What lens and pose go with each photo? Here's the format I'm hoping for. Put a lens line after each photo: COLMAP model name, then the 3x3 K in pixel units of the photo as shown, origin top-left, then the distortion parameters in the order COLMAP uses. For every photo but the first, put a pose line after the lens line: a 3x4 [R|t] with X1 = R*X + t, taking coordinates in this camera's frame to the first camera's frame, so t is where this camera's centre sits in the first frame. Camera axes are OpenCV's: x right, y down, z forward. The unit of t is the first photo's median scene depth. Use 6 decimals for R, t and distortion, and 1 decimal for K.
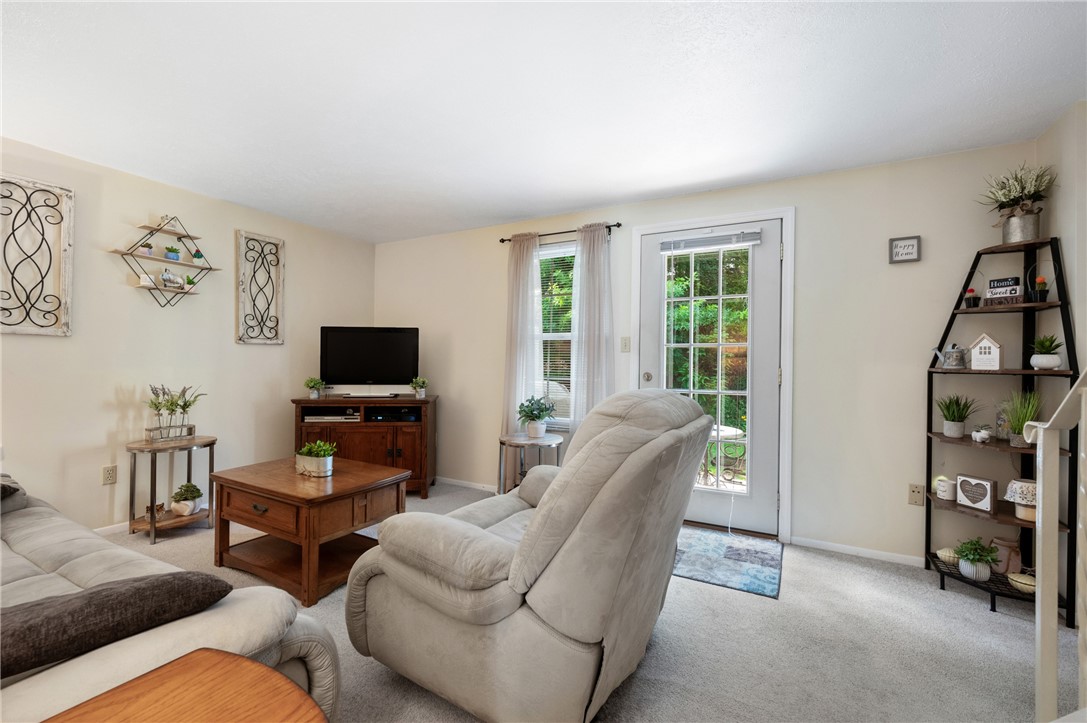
lens RADIAL K [[460.4, 0, 542.4], [0, 460.4, 361.7], [0, 0, 1]] dist [-0.000997, 0.000017]
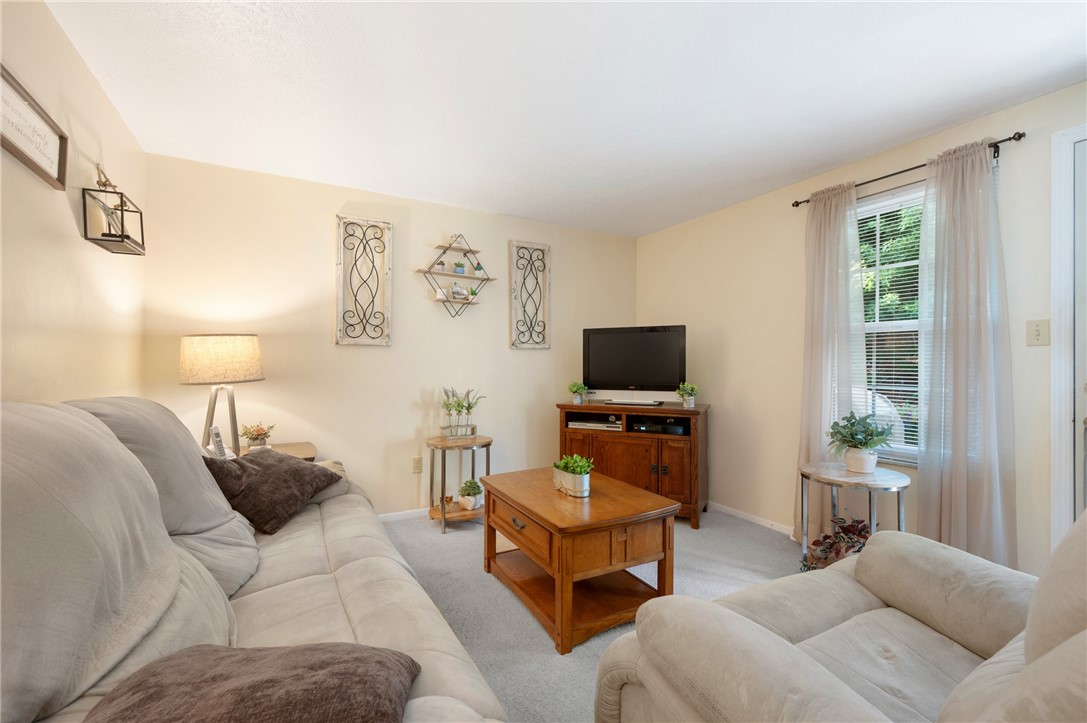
lens RADIAL K [[460.4, 0, 544.9], [0, 460.4, 361.7], [0, 0, 1]] dist [-0.000997, 0.000017]
pose [[0.850945, -0.011495, -0.525130, -0.054079], [0.007761, 0.999927, -0.009312, 0.000161], [0.525198, 0.003849, 0.850971, 0.169318]]
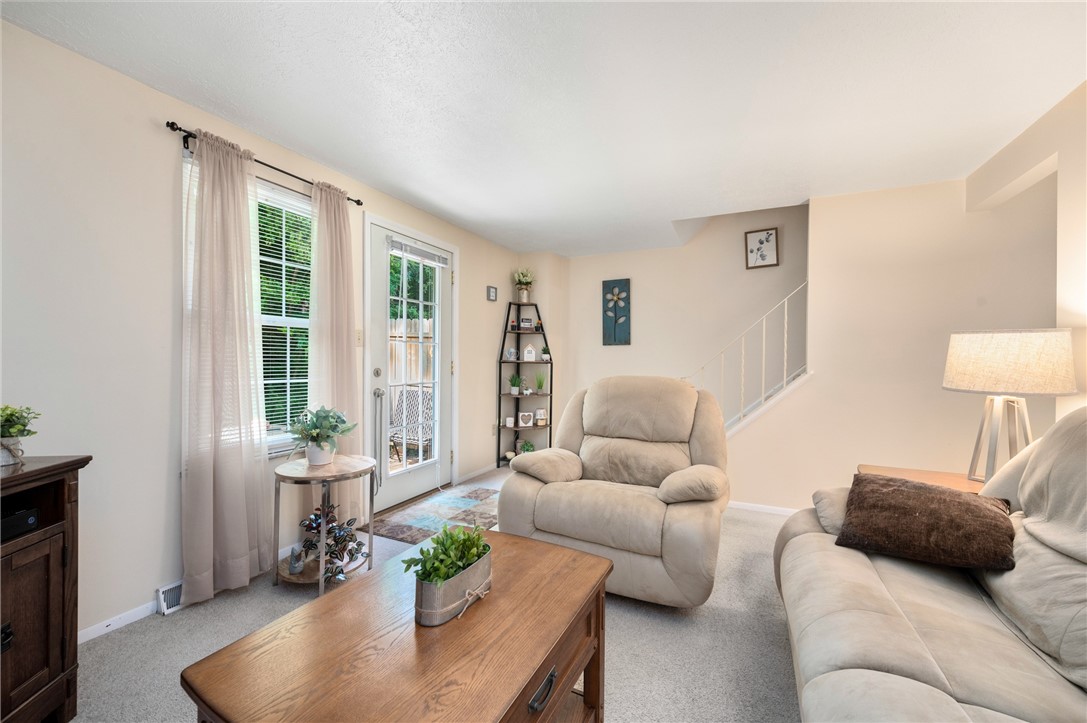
lens RADIAL K [[441.3, 0, 546.0], [0, 441.3, 362.2], [0, 0, 1]] dist [-0.000739, -0.000165]
pose [[-0.069561, -0.023093, 0.997310, -0.759410], [-0.017756, 0.999602, 0.021908, -0.016611], [-0.997420, -0.016185, -0.069944, 0.742533]]
